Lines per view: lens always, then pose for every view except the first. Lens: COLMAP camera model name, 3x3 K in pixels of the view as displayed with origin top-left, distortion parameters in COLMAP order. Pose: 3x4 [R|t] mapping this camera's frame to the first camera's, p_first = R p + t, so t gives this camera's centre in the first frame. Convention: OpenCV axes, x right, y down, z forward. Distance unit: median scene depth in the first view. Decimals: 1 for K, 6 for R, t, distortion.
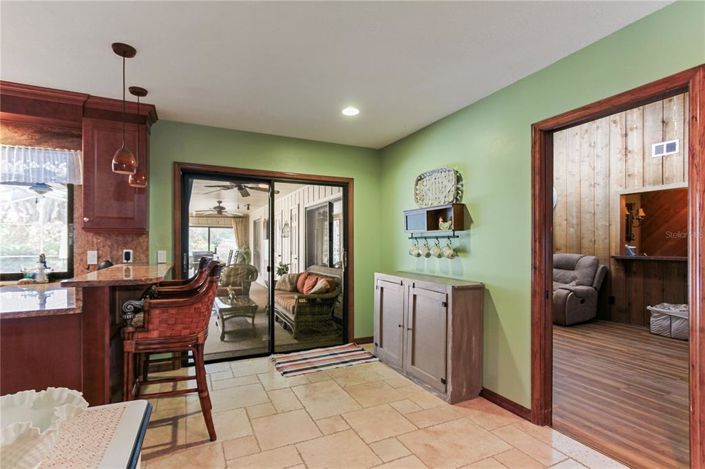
lens RADIAL K [[330.5, 0, 351.1], [0, 330.5, 240.4], [0, 0, 1]] dist [-0.000272, 0.001101]
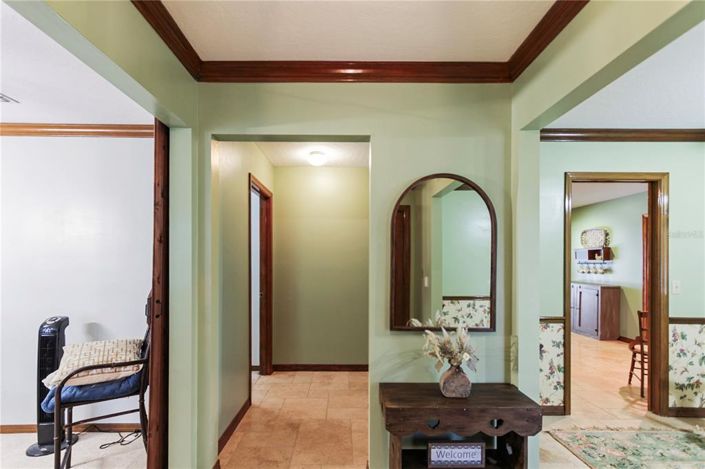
lens RADIAL K [[330.5, 0, 346.8], [0, 330.5, 259.0], [0, 0, 1]] dist [-0.000272, 0.001101]
pose [[0.903513, -0.002350, -0.428554, -0.239995], [0.004135, 0.999986, 0.003234, -0.050471], [0.428541, -0.004694, 0.903510, -1.480693]]
